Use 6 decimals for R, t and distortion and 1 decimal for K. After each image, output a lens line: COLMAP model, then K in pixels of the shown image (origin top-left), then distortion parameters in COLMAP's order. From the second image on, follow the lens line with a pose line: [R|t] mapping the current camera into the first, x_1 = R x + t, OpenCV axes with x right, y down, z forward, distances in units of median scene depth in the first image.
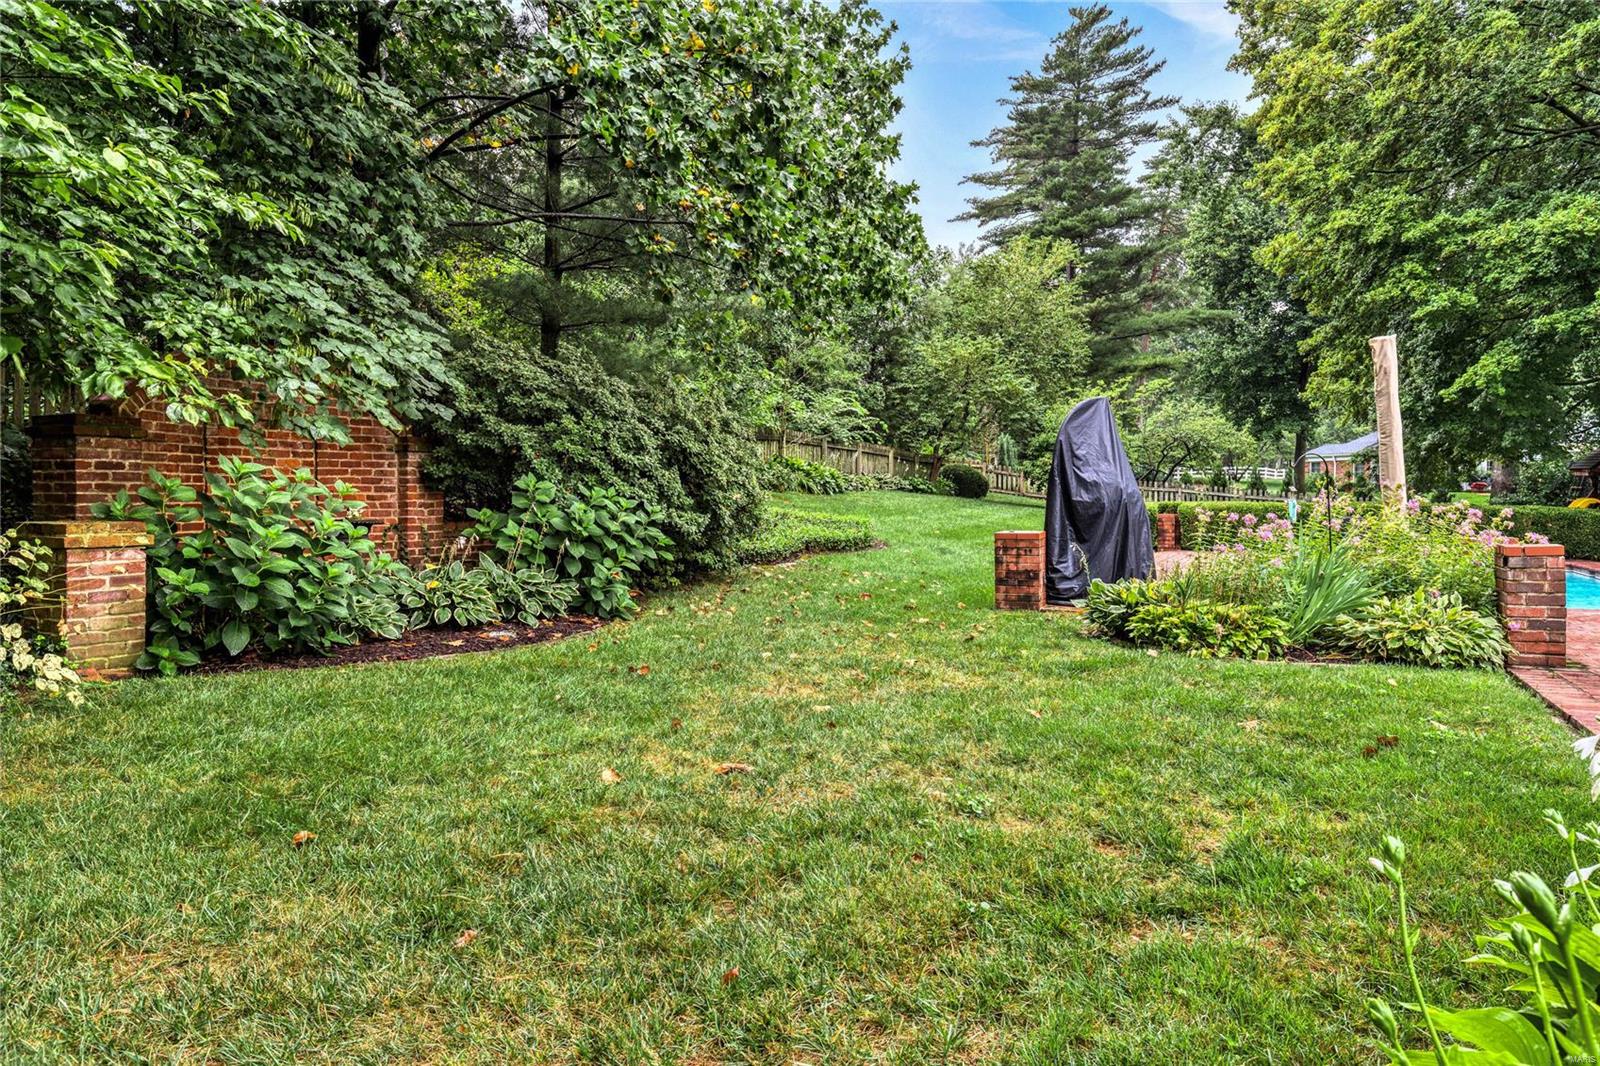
lens RADIAL K [[1106.2, 0, 806.5], [0, 1106.2, 520.8], [0, 0, 1]] dist [-0.004727, -0.003347]
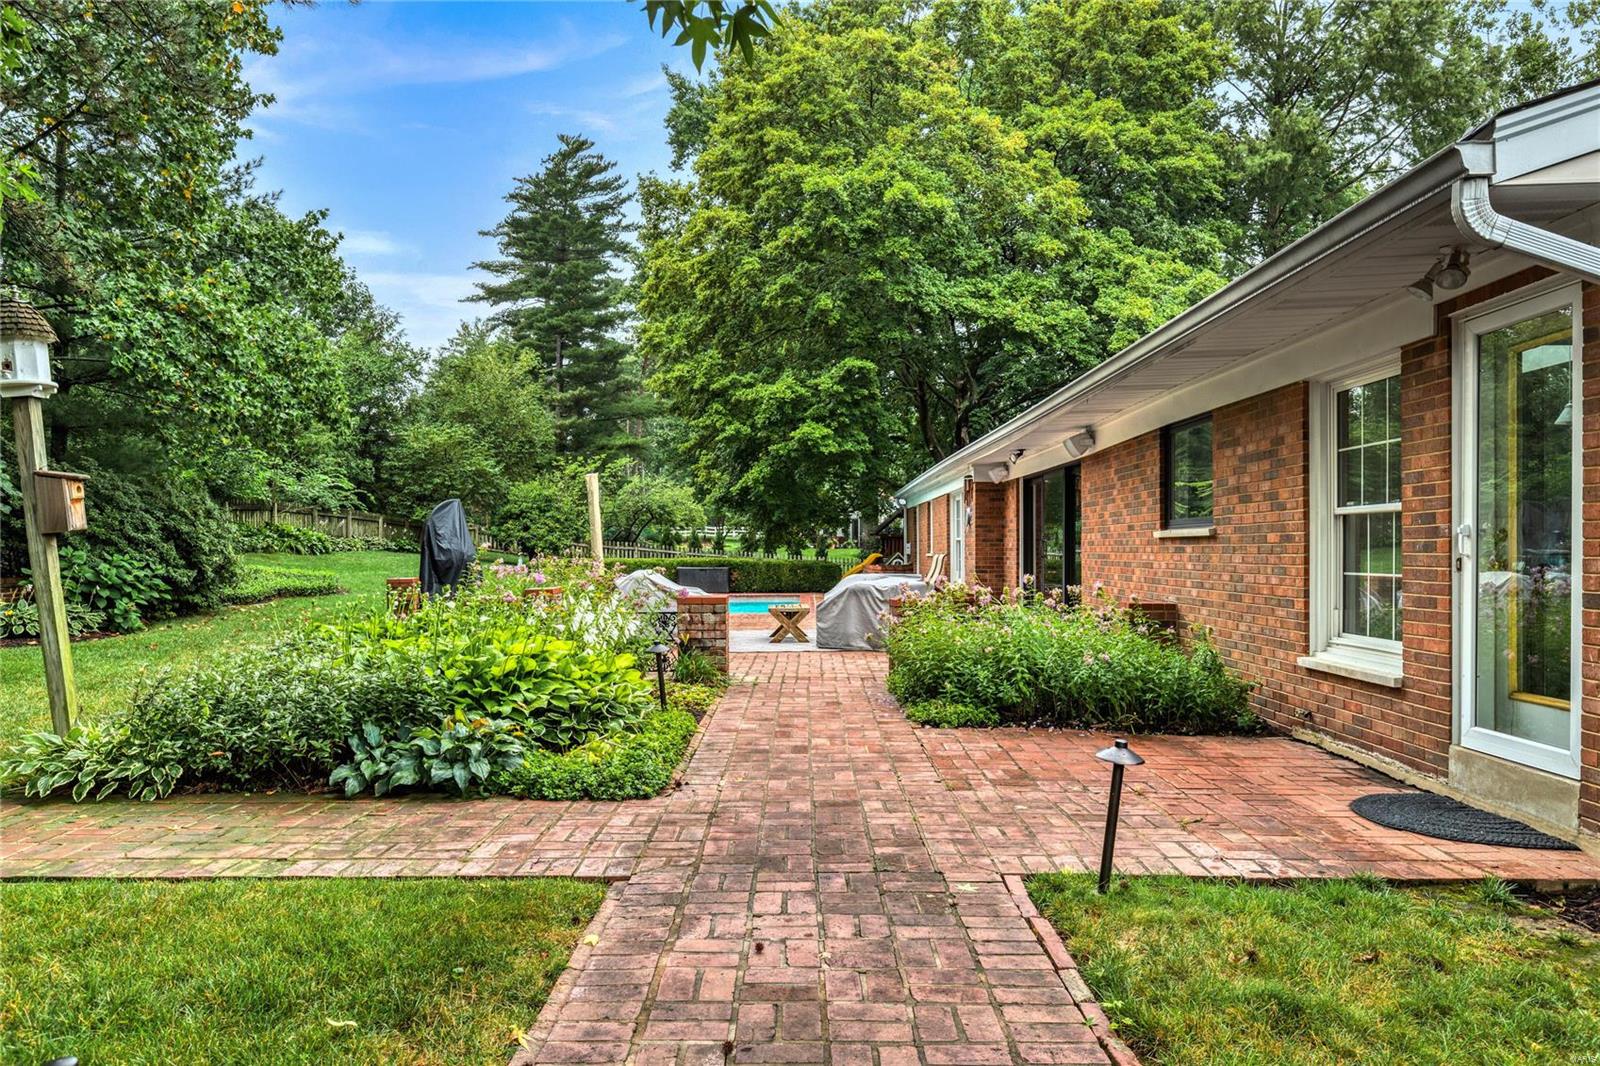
lens RADIAL K [[1106.2, 0, 827.1], [0, 1106.2, 570.8], [0, 0, 1]] dist [-0.004727, -0.003347]
pose [[0.914726, -0.011851, 0.403902, 0.095509], [0.013852, 0.999902, -0.002033, 0.010039], [-0.403838, 0.007455, 0.914800, -0.779734]]
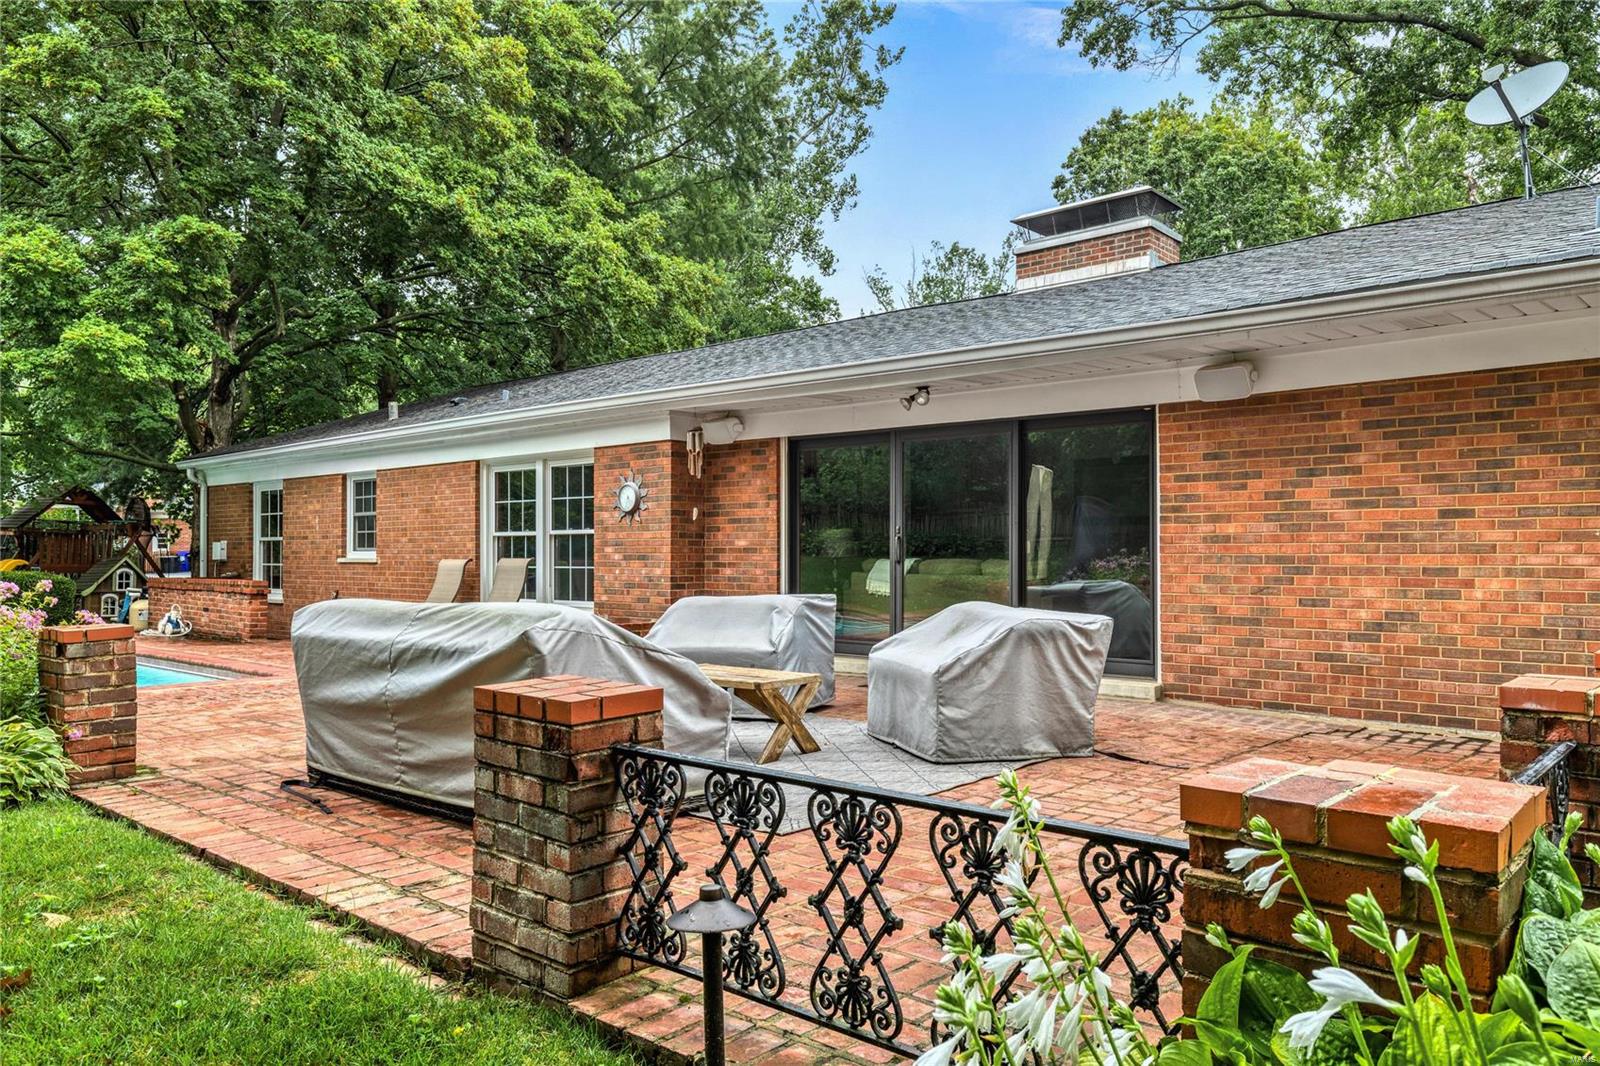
lens RADIAL K [[1106.2, 0, 808.5], [0, 1106.2, 540.6], [0, 0, 1]] dist [-0.004727, -0.003347]
pose [[0.293185, 0.009585, 0.956008, 0.040100], [0.024487, 0.999546, -0.017531, -0.009176], [-0.955742, 0.028549, 0.292818, 0.200164]]
